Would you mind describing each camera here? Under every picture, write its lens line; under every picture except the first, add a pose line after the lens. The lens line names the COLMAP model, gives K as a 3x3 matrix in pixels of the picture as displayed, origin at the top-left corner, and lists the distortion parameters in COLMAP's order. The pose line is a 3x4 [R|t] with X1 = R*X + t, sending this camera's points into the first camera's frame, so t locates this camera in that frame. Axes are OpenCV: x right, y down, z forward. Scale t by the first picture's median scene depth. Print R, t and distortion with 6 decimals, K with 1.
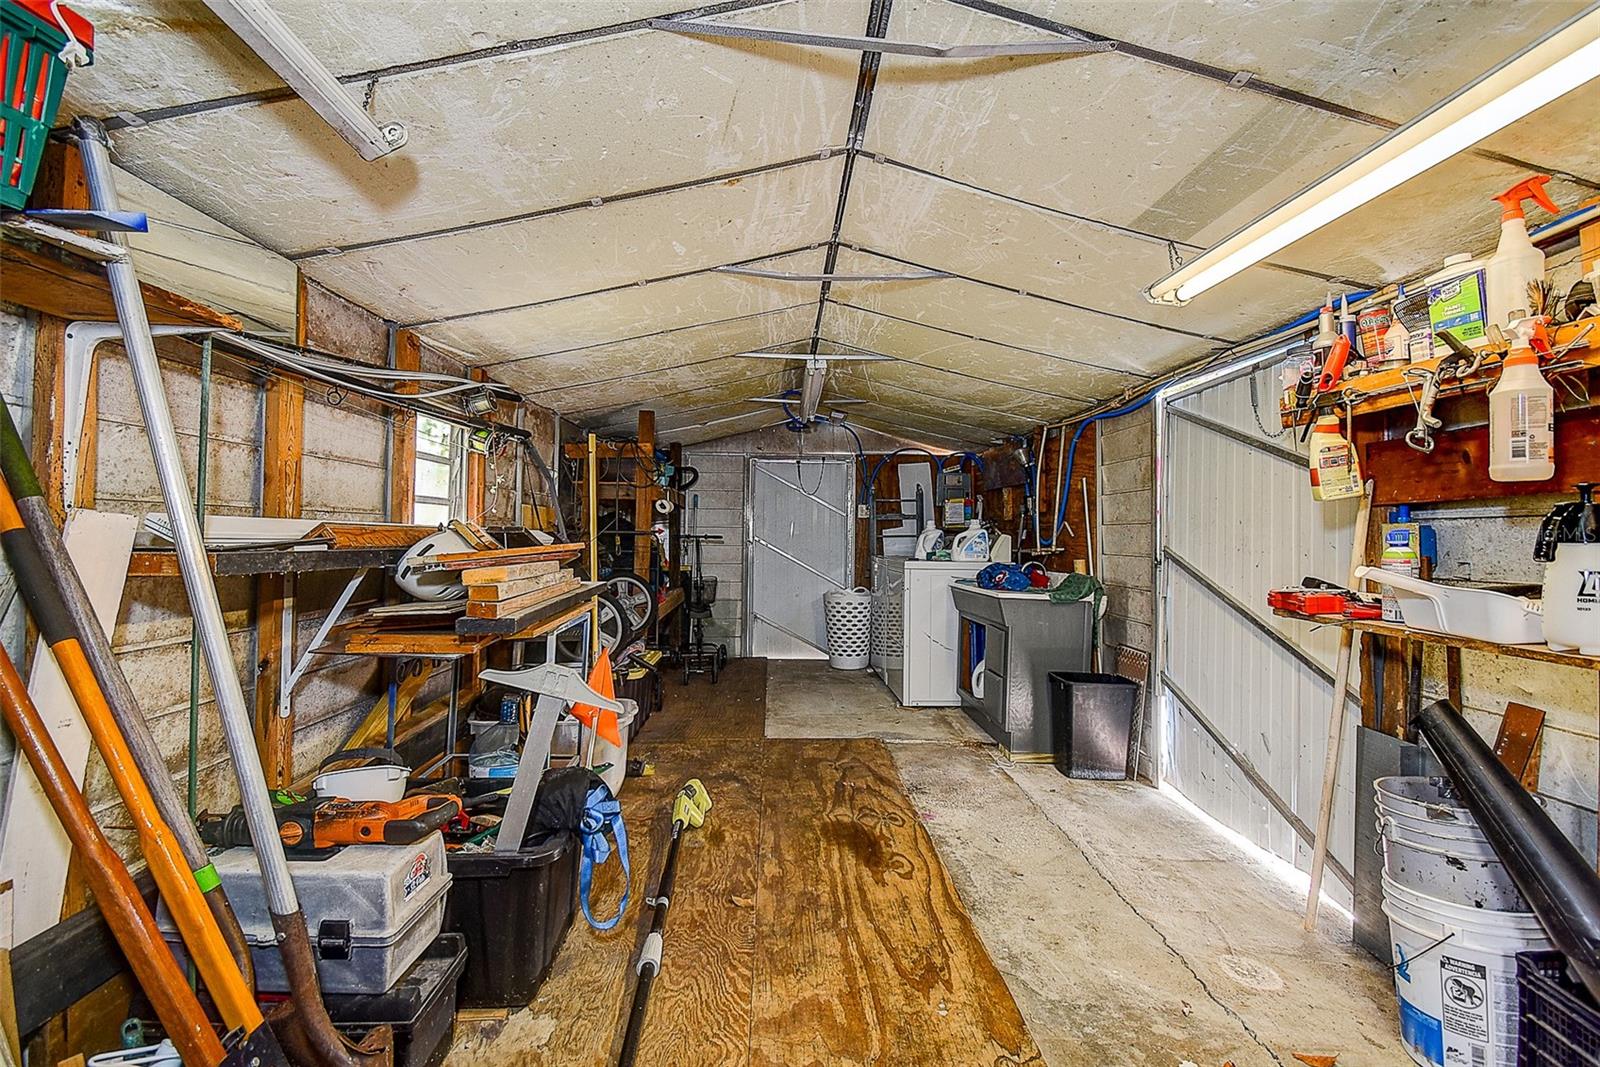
lens RADIAL K [[729.6, 0, 798.9], [0, 729.6, 528.3], [0, 0, 1]] dist [-0.003570, -0.000406]
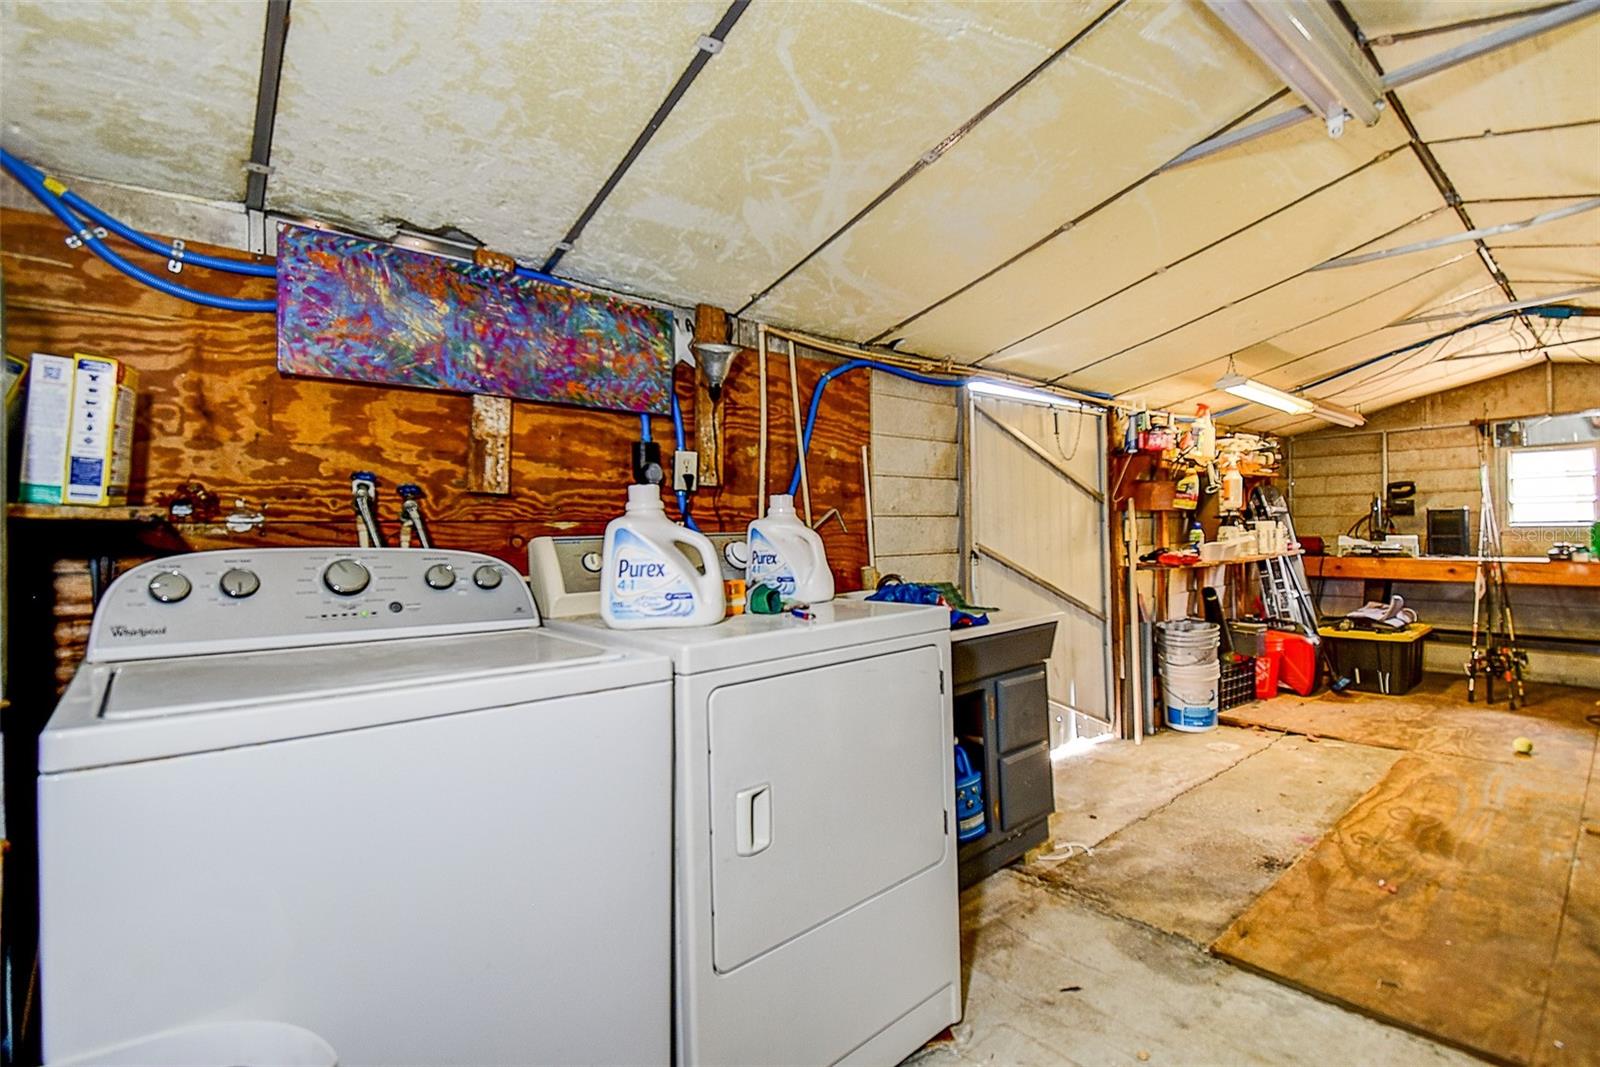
lens RADIAL K [[729.6, 0, 804.4], [0, 729.6, 526.5], [0, 0, 1]] dist [-0.003570, -0.000406]
pose [[-0.629191, -0.012778, 0.777146, -0.147059], [-0.009640, 0.999916, 0.008636, 0.004701], [-0.777191, -0.002058, -0.629261, 2.340980]]
